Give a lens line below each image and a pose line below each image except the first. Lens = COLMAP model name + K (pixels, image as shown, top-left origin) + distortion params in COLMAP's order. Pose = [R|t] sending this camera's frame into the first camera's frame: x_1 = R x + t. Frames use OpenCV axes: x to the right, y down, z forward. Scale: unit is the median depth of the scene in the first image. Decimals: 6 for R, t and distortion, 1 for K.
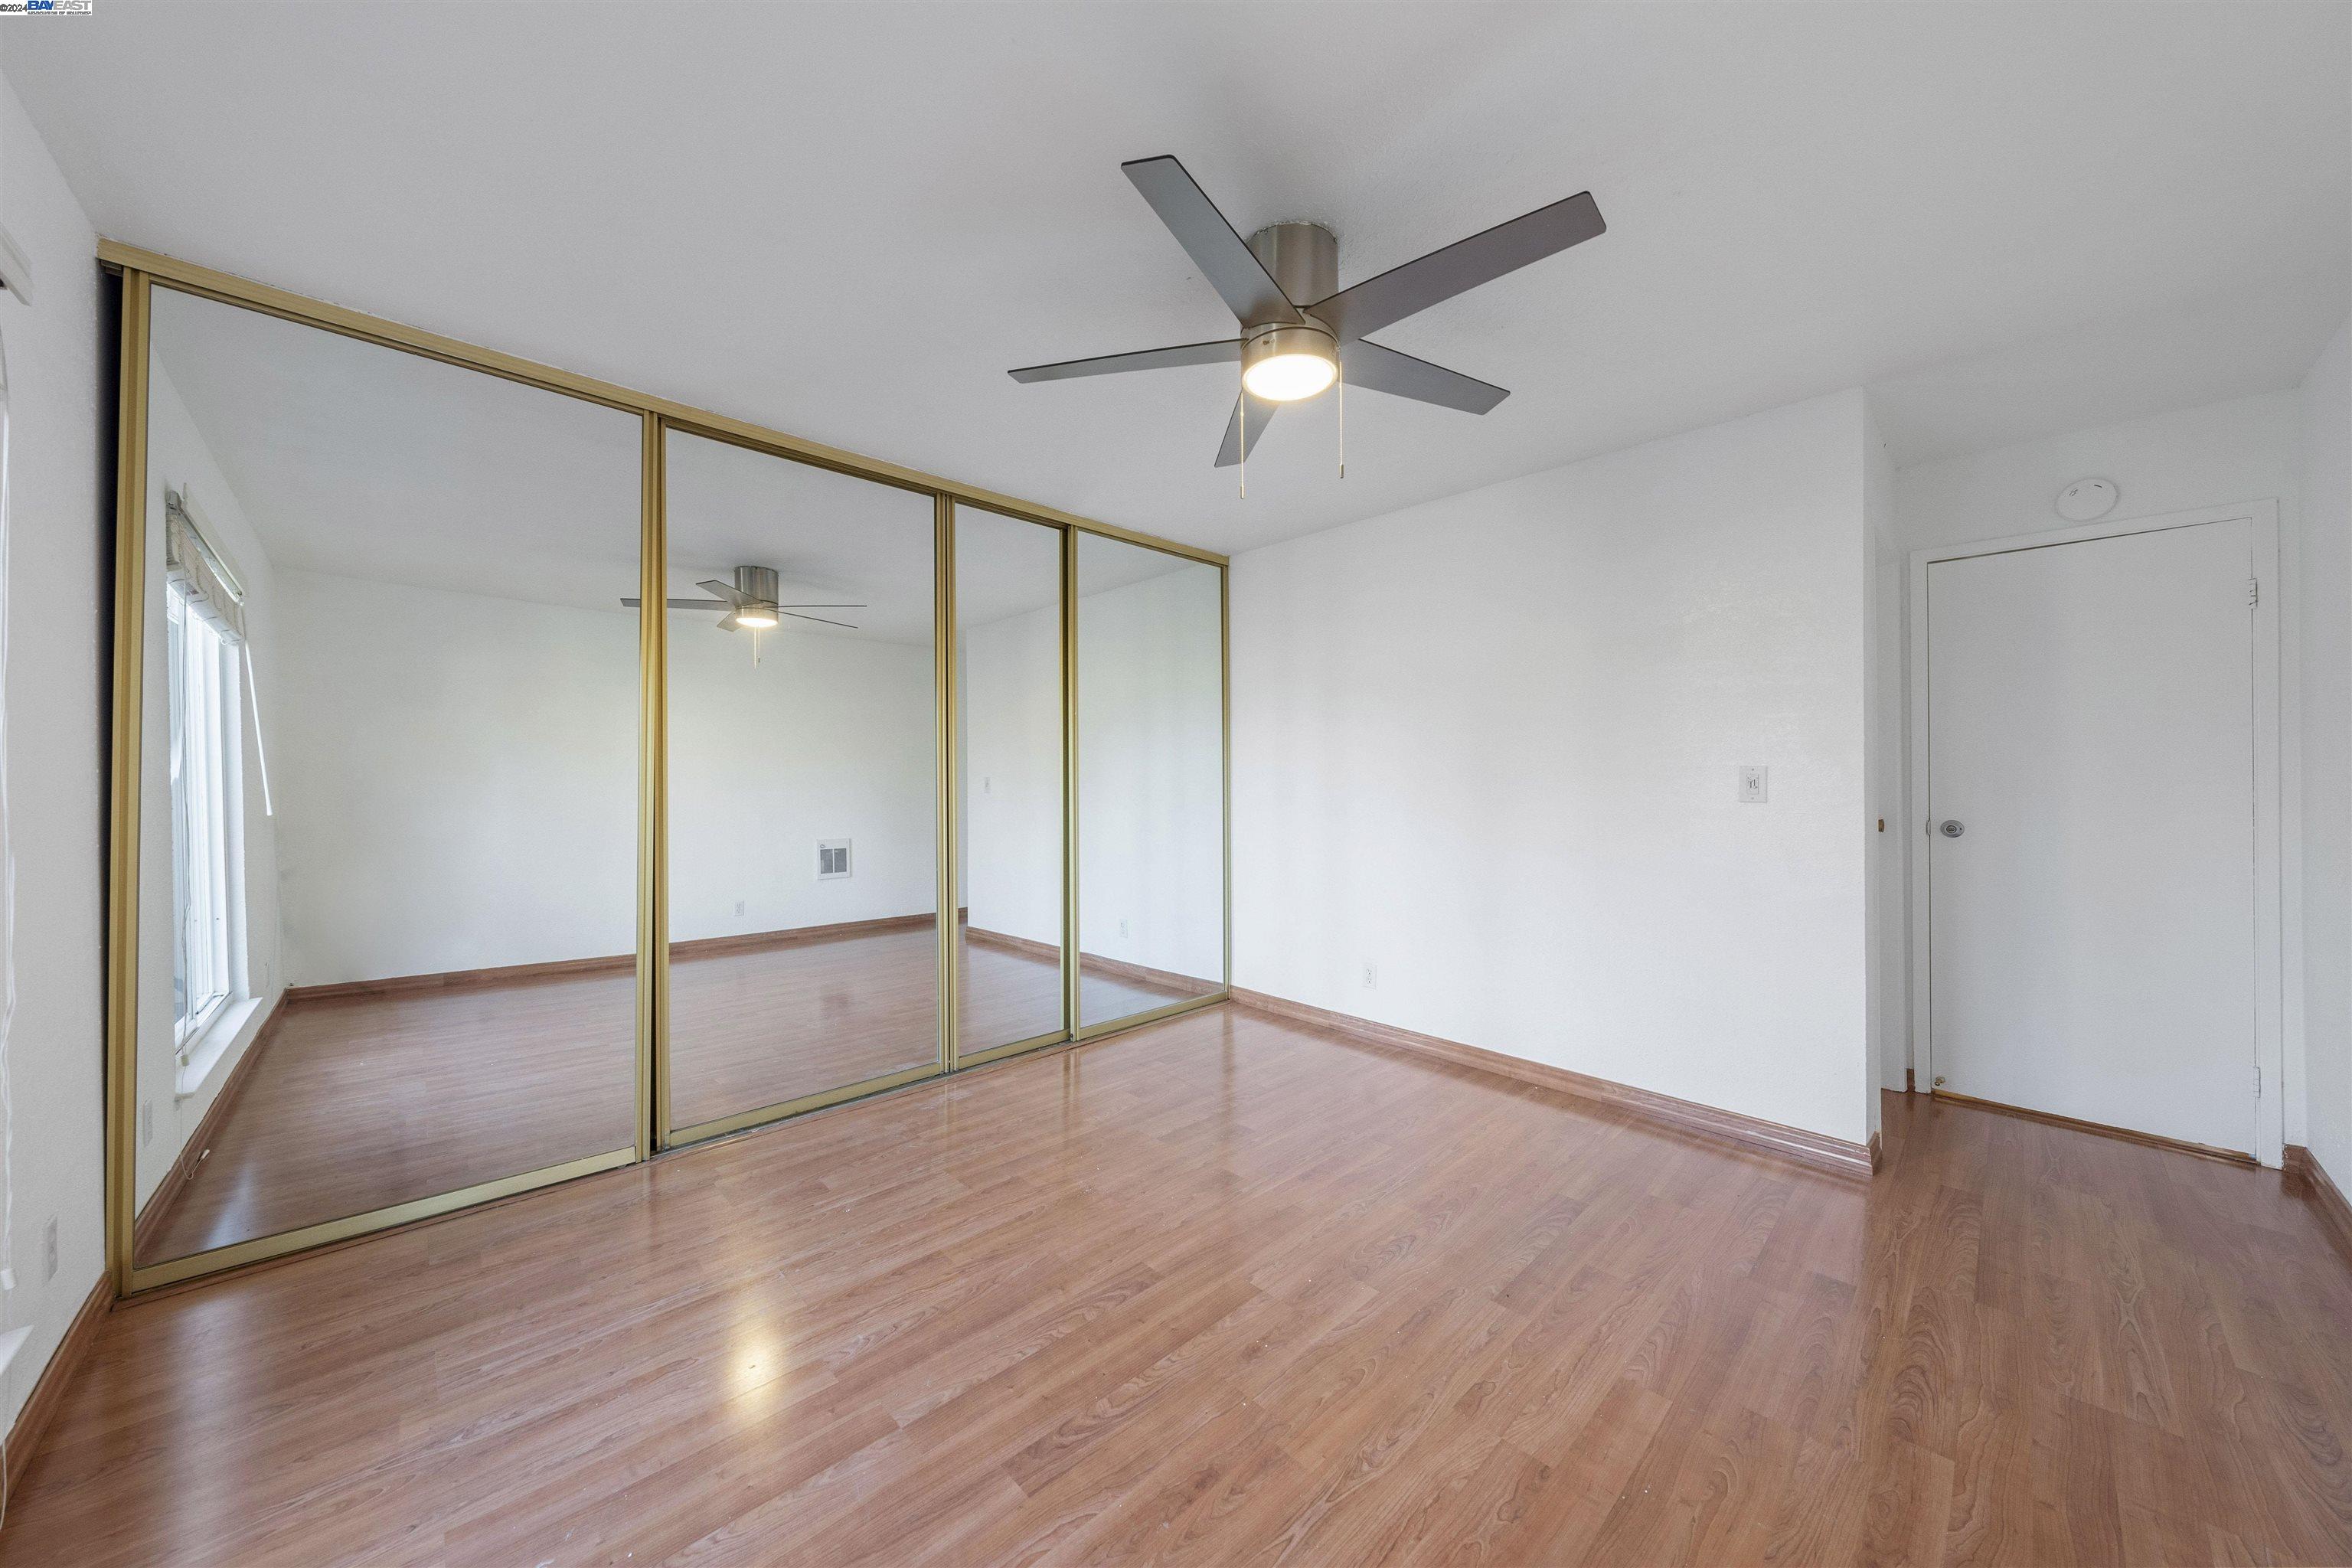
lens RADIAL K [[813.7, 0, 1174.5], [0, 813.7, 782.6], [0, 0, 1]] dist [0.003073, 0.000377]
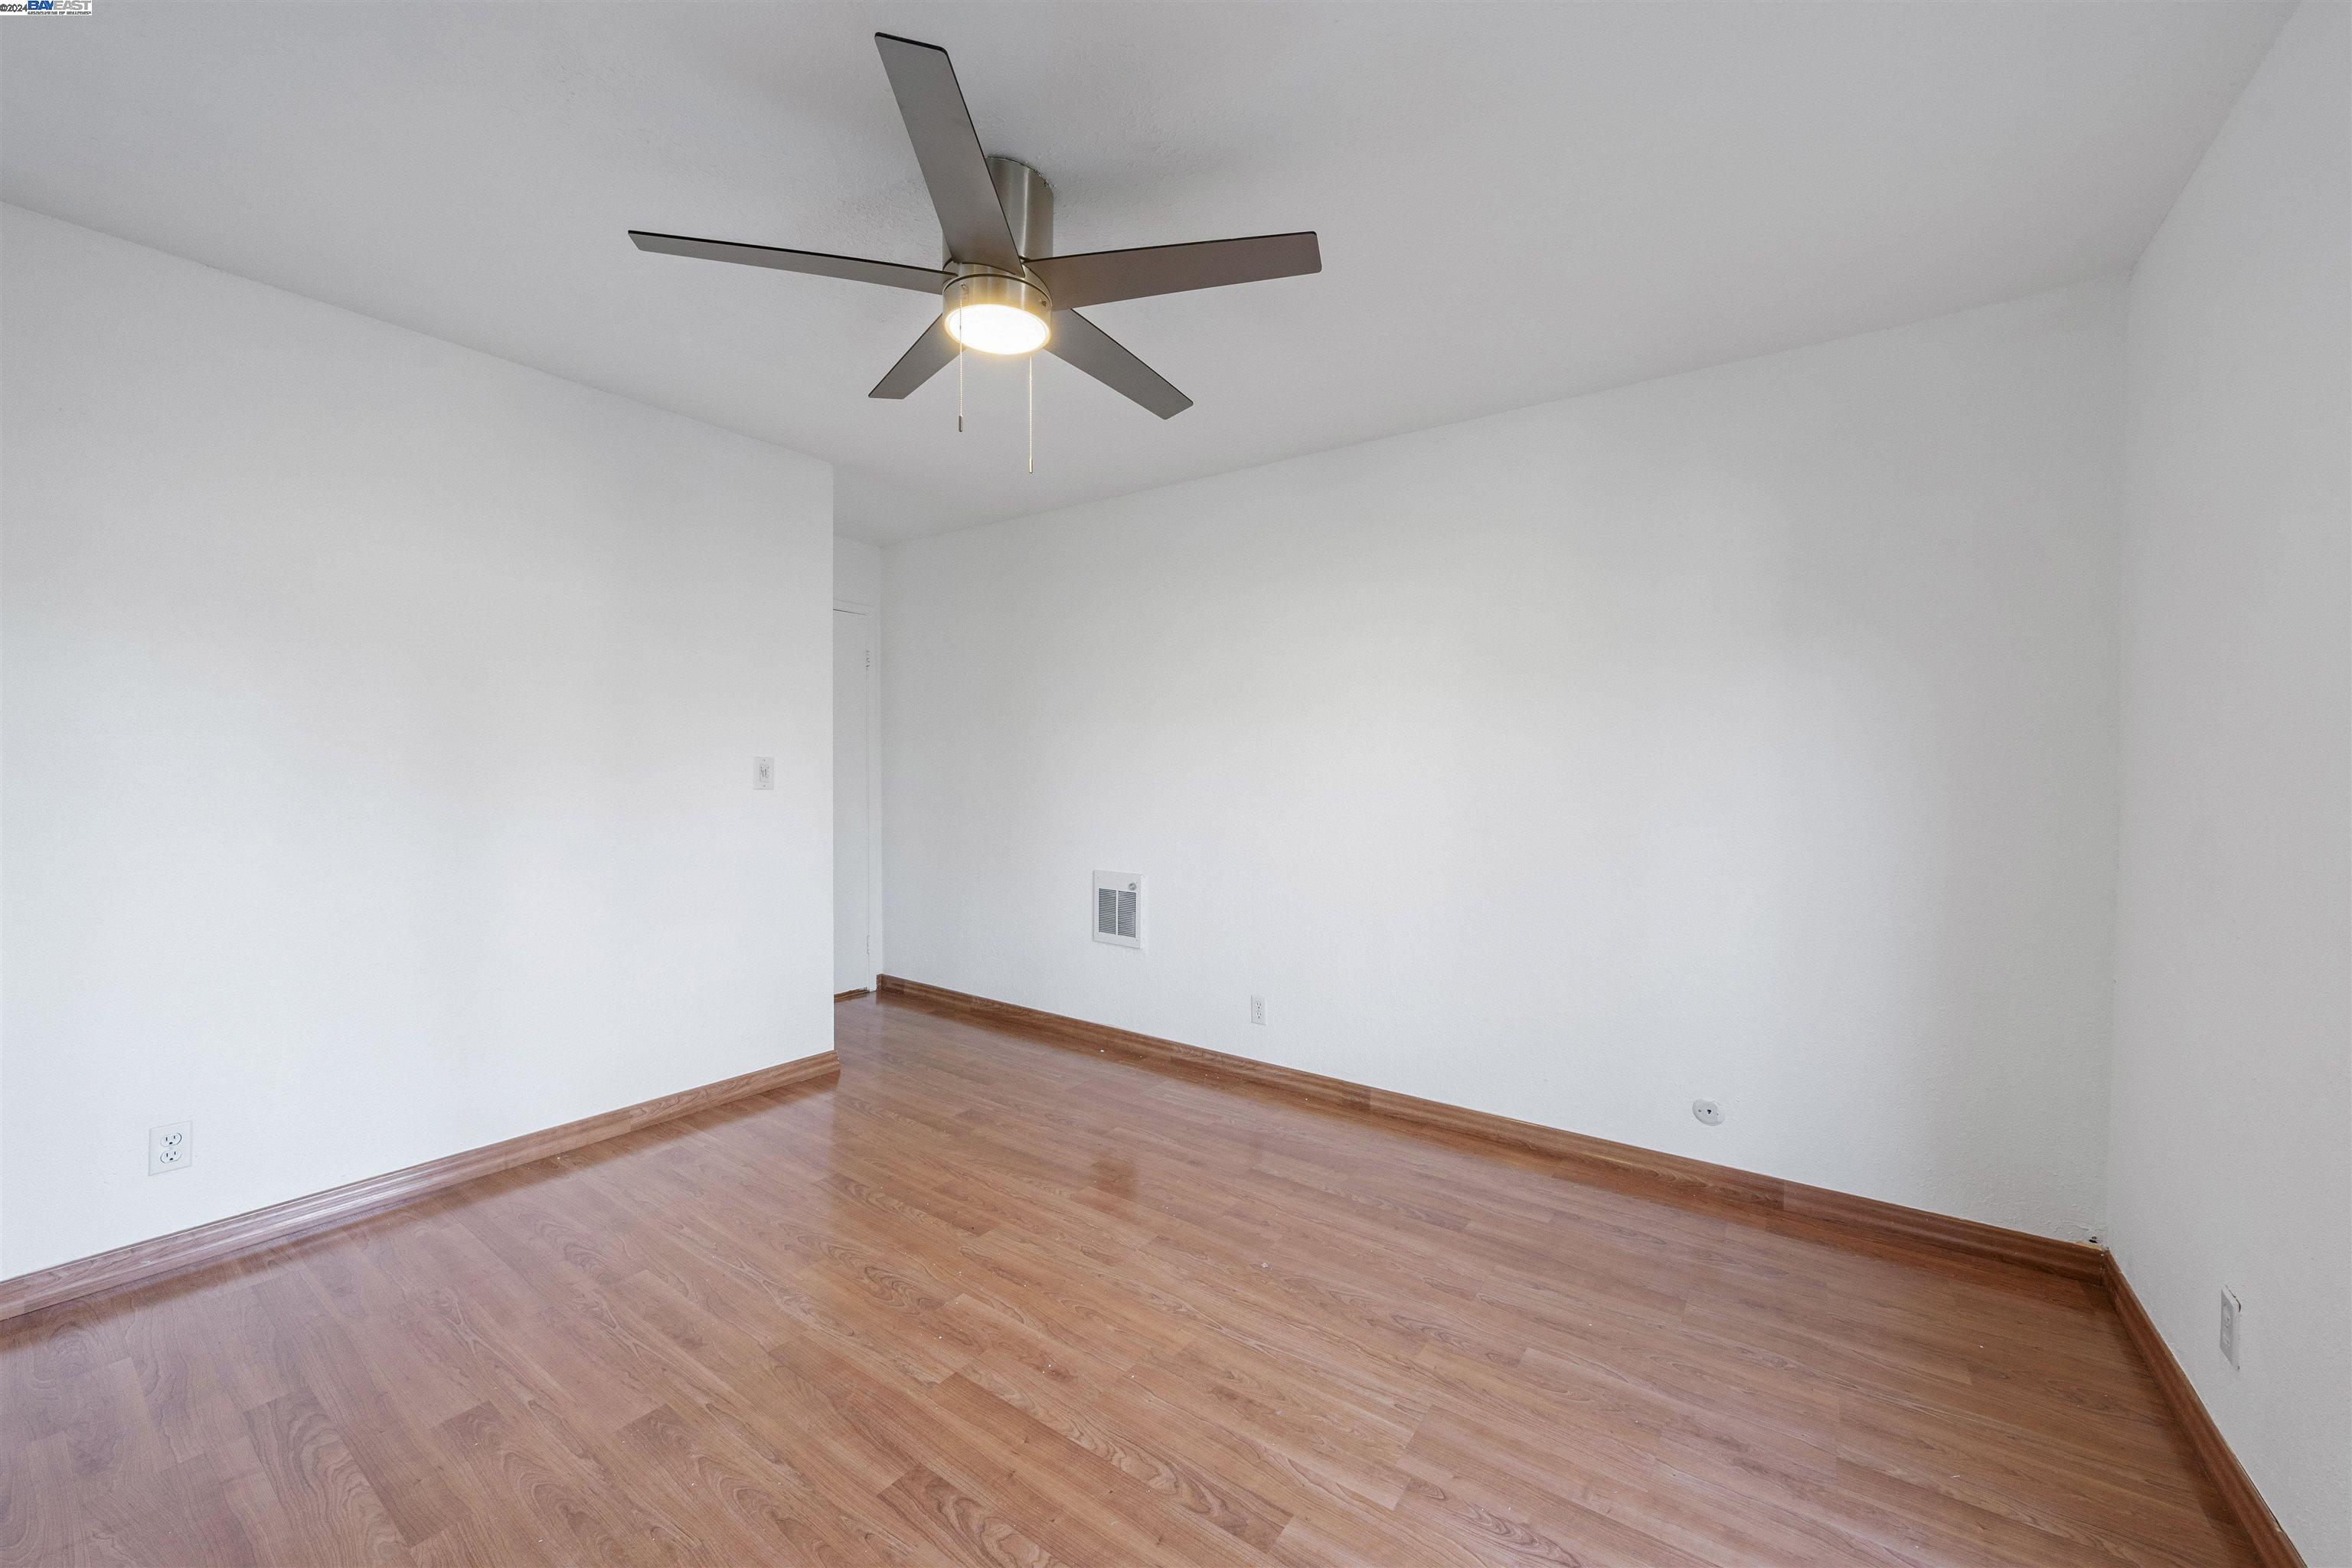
lens RADIAL K [[889.3, 0, 1177.4], [0, 889.3, 770.1], [0, 0, 1]] dist [-0.007024, 0.000053]
pose [[-0.183561, -0.002139, 0.983006, -0.529862], [0.001430, 0.999996, 0.002444, -0.001416], [-0.983007, 0.001855, -0.183557, 0.597149]]
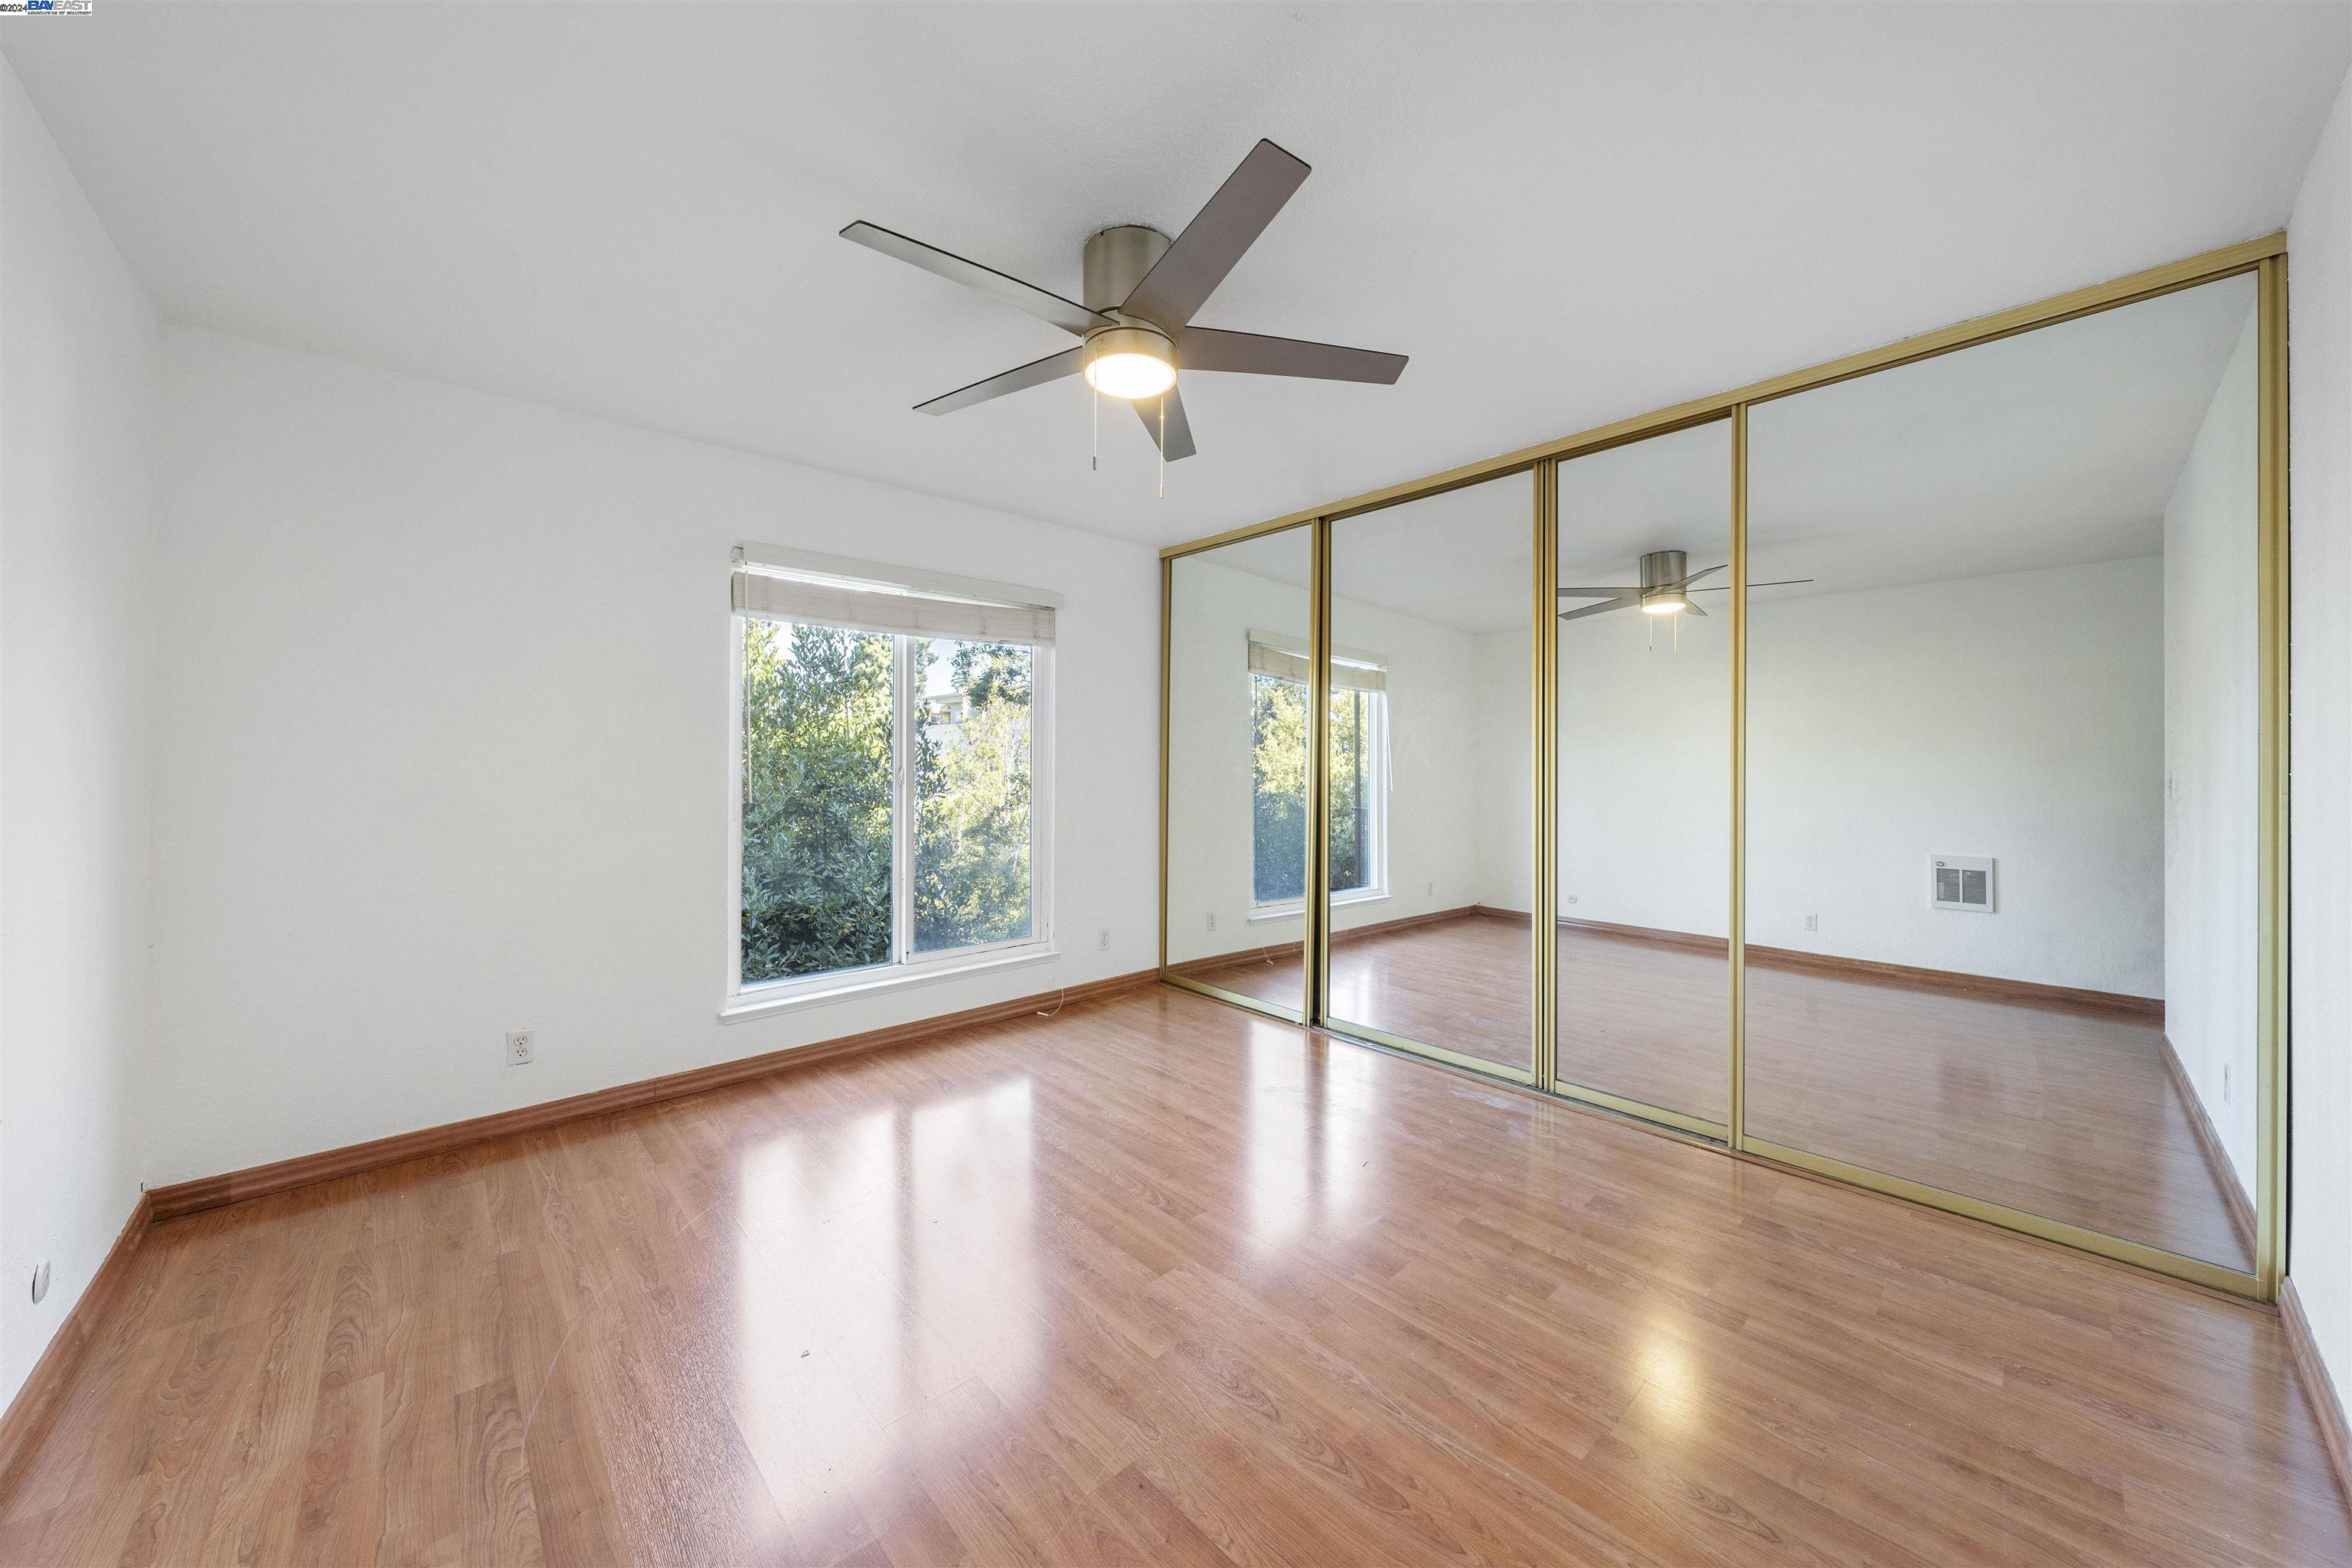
lens RADIAL K [[852.5, 0, 1201.5], [0, 852.5, 760.3], [0, 0, 1]] dist [0.015655, 0.000142]
pose [[-0.001292, -0.011296, -0.999935, 0.738086], [-0.012812, 0.999854, -0.011279, 0.002611], [0.999917, 0.012797, -0.001437, 0.660927]]
